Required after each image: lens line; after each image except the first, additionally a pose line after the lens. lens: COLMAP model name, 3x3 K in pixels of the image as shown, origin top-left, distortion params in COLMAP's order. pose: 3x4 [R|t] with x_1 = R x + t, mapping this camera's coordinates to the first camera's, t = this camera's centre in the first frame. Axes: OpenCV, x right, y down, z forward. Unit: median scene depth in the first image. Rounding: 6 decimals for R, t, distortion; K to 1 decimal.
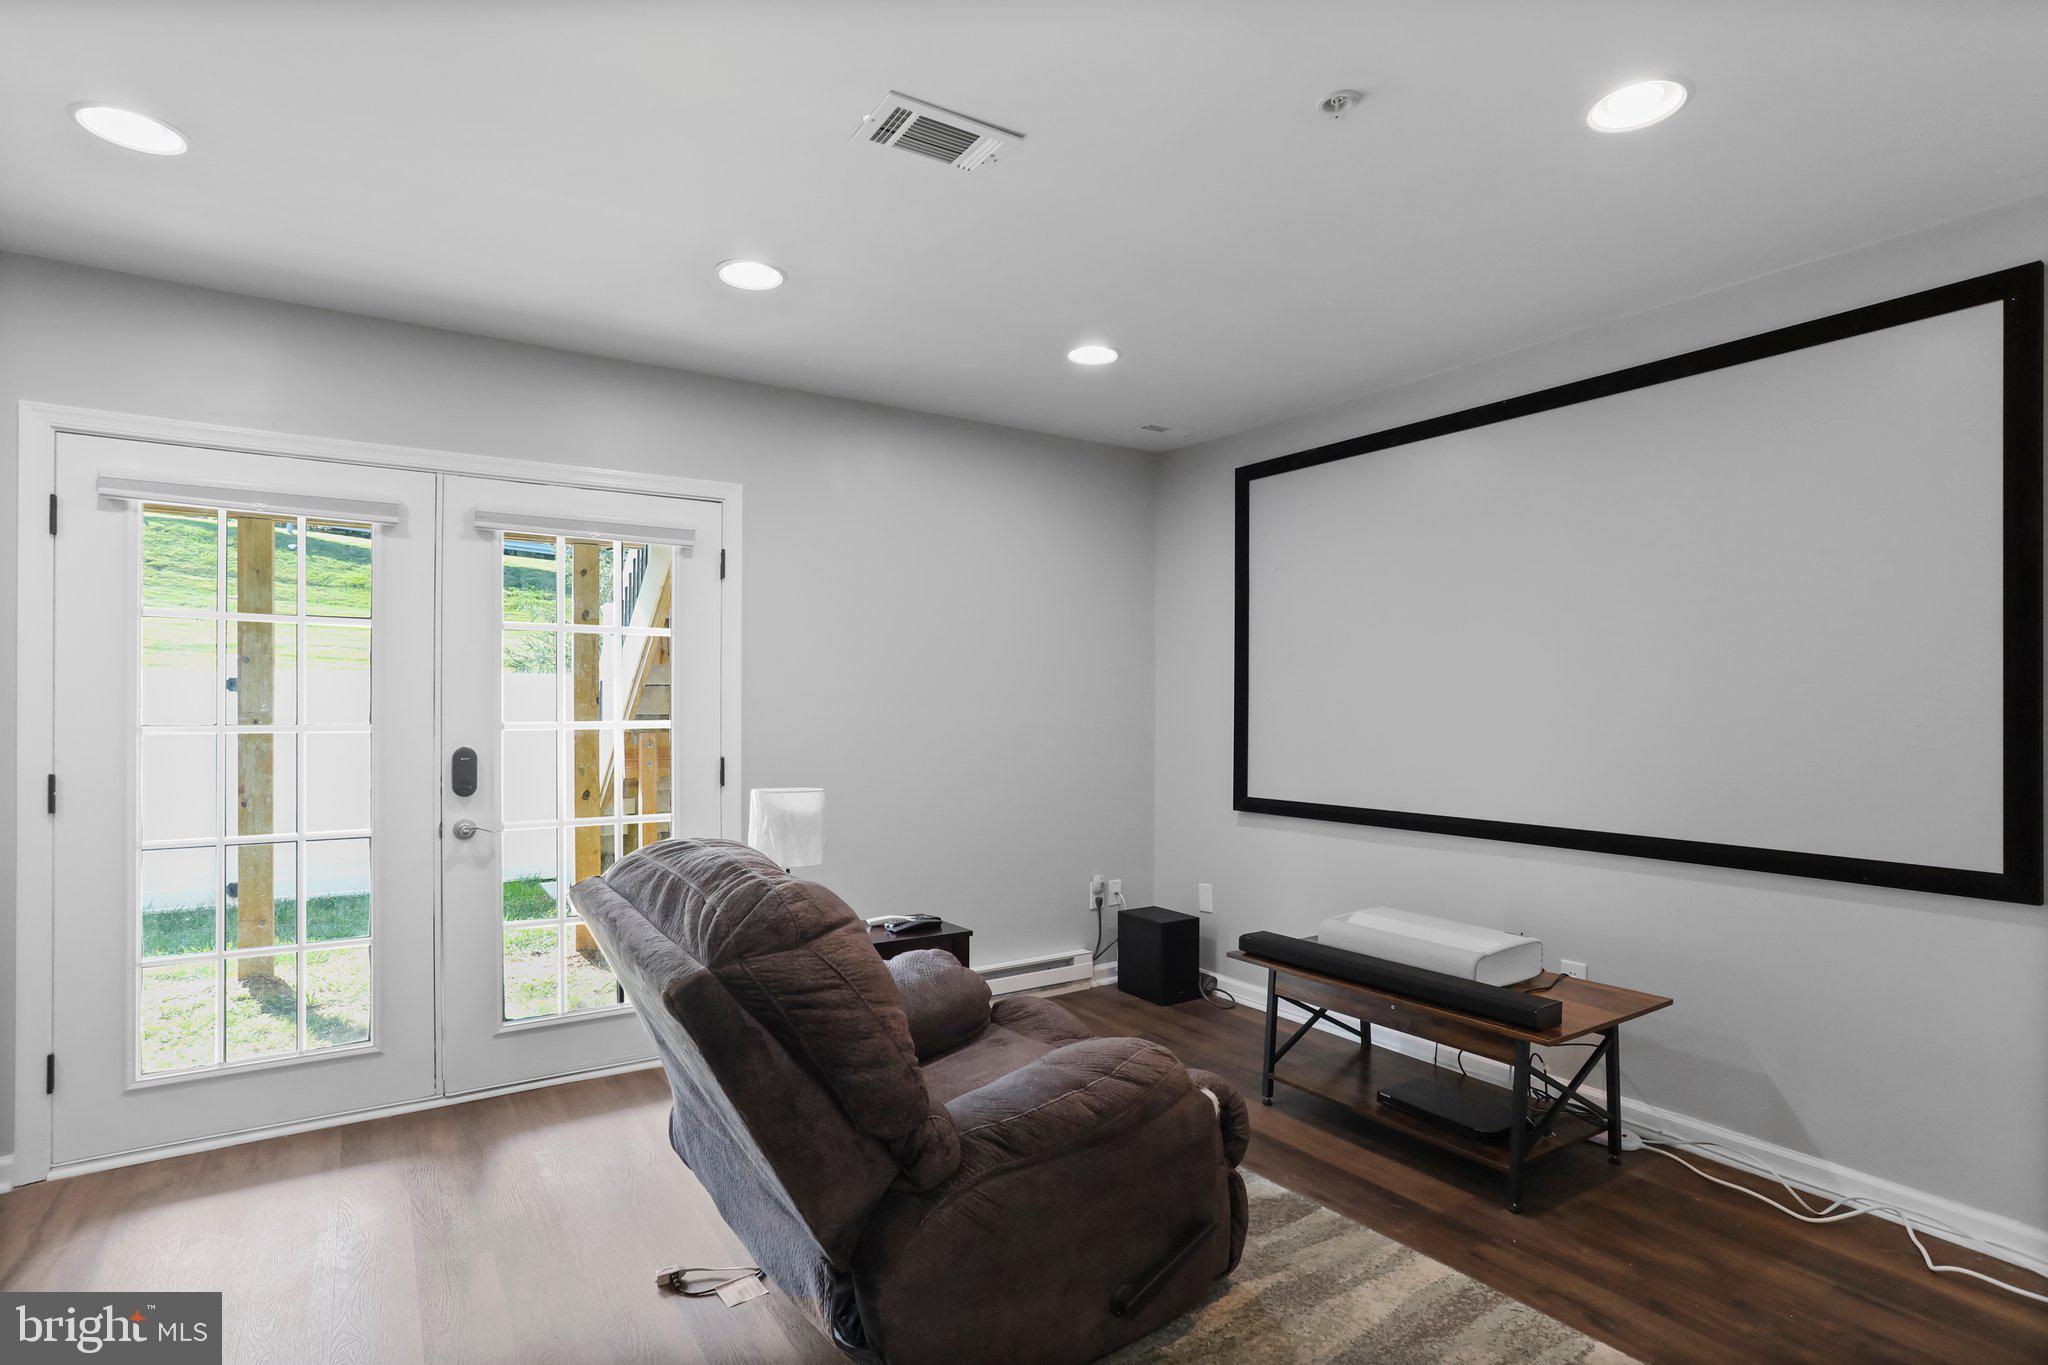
lens RADIAL K [[988.5, 0, 1008.8], [0, 988.5, 677.9], [0, 0, 1]] dist [-0.083622, 0.034546]
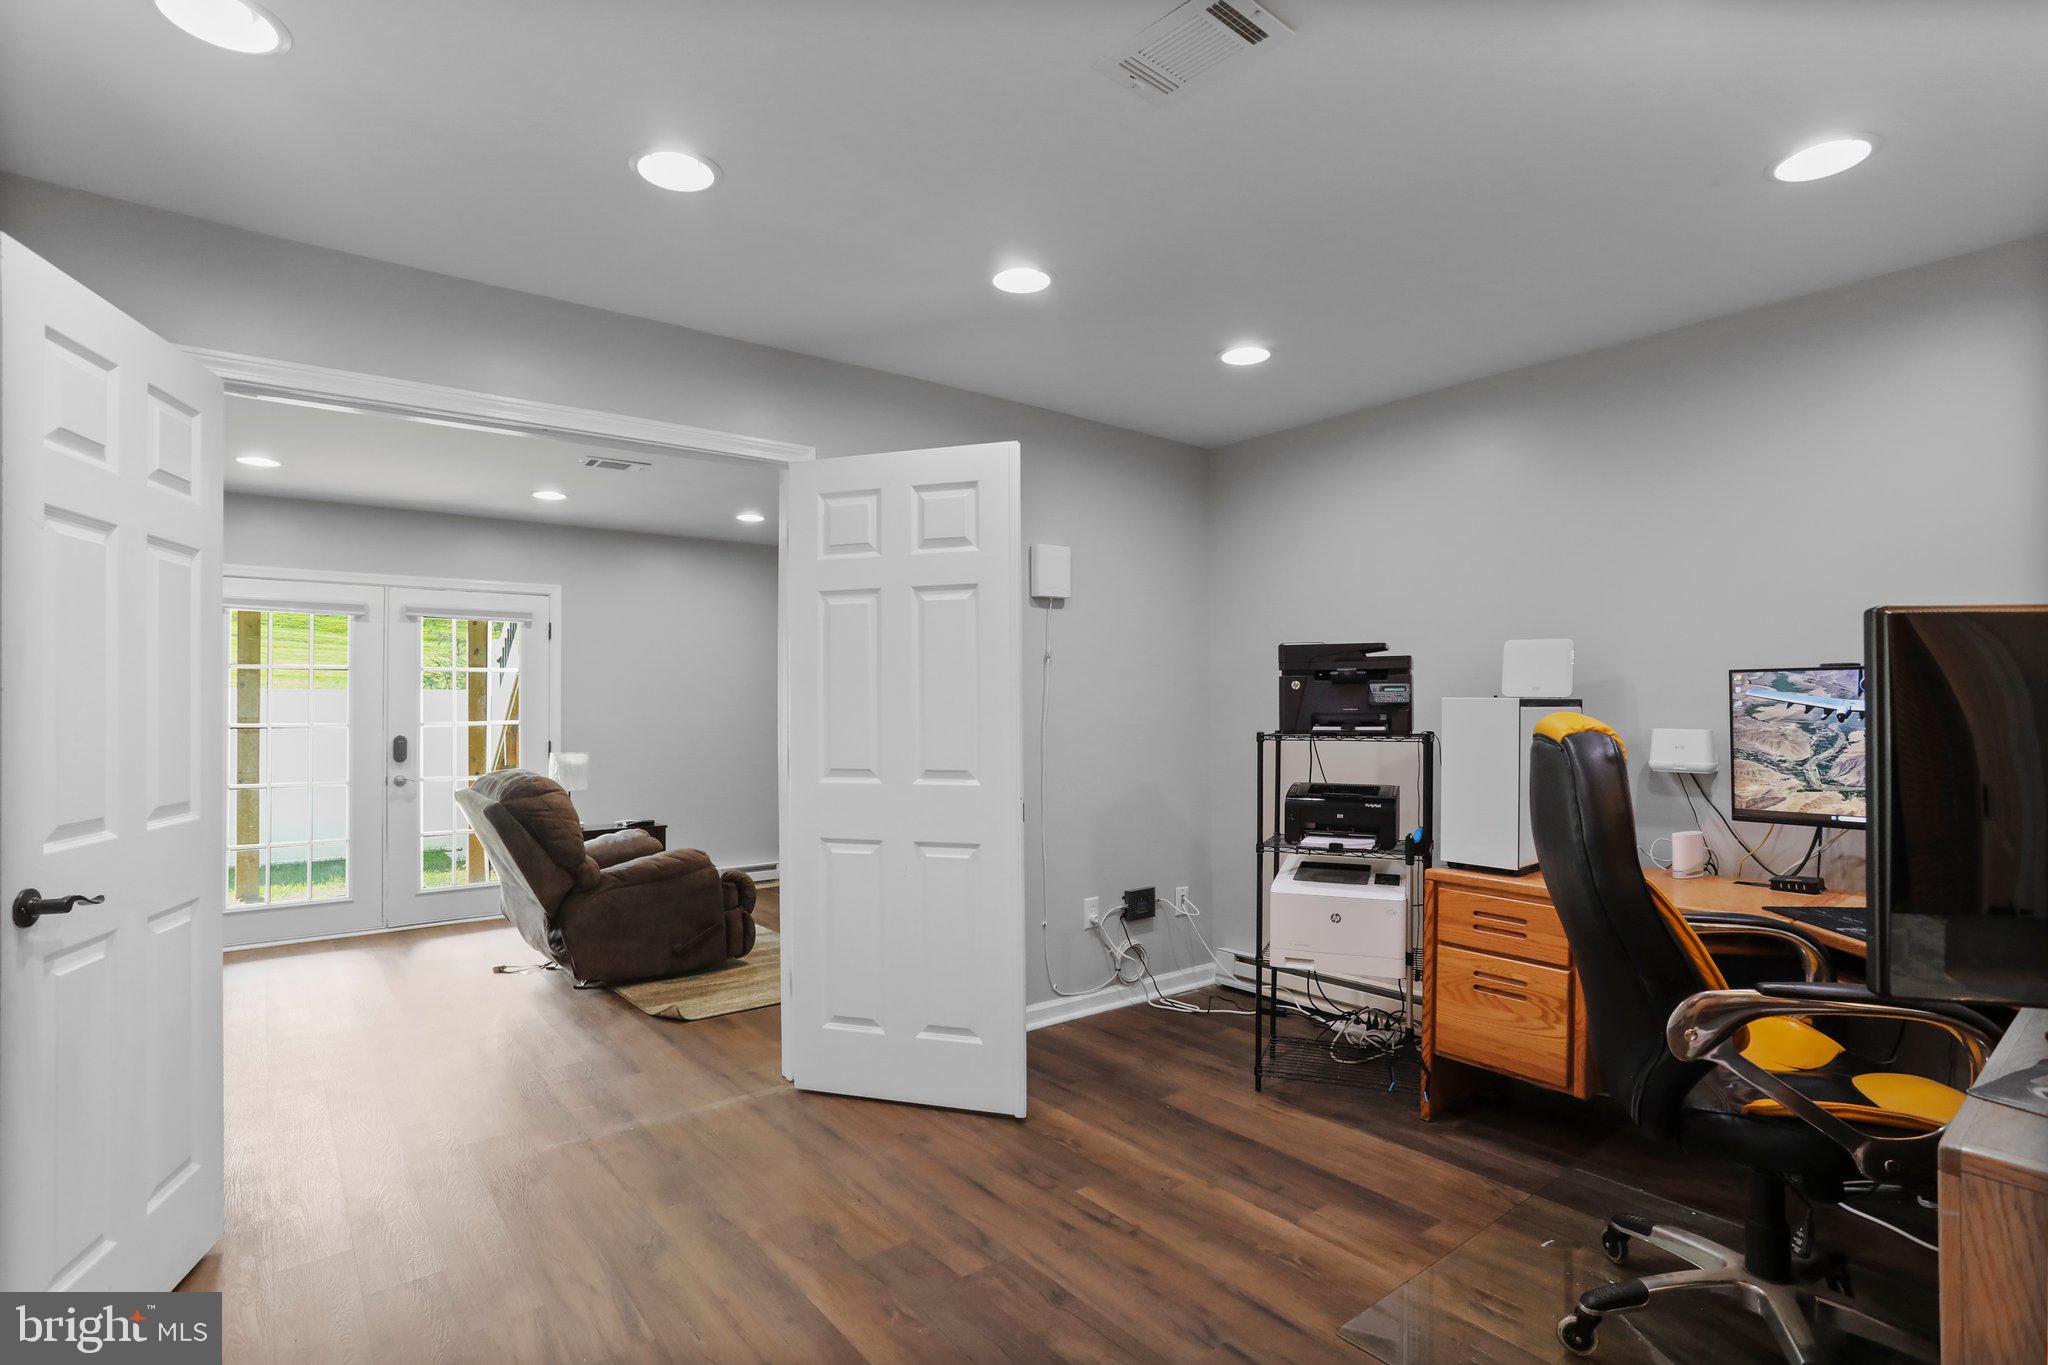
lens RADIAL K [[988.5, 0, 1008.8], [0, 988.5, 677.9], [0, 0, 1]] dist [-0.083622, 0.034546]
pose [[0.997094, -0.003531, 0.076093, 0.467479], [0.004080, 0.999967, -0.007061, -0.019837], [-0.076065, 0.007351, 0.997076, -0.942209]]
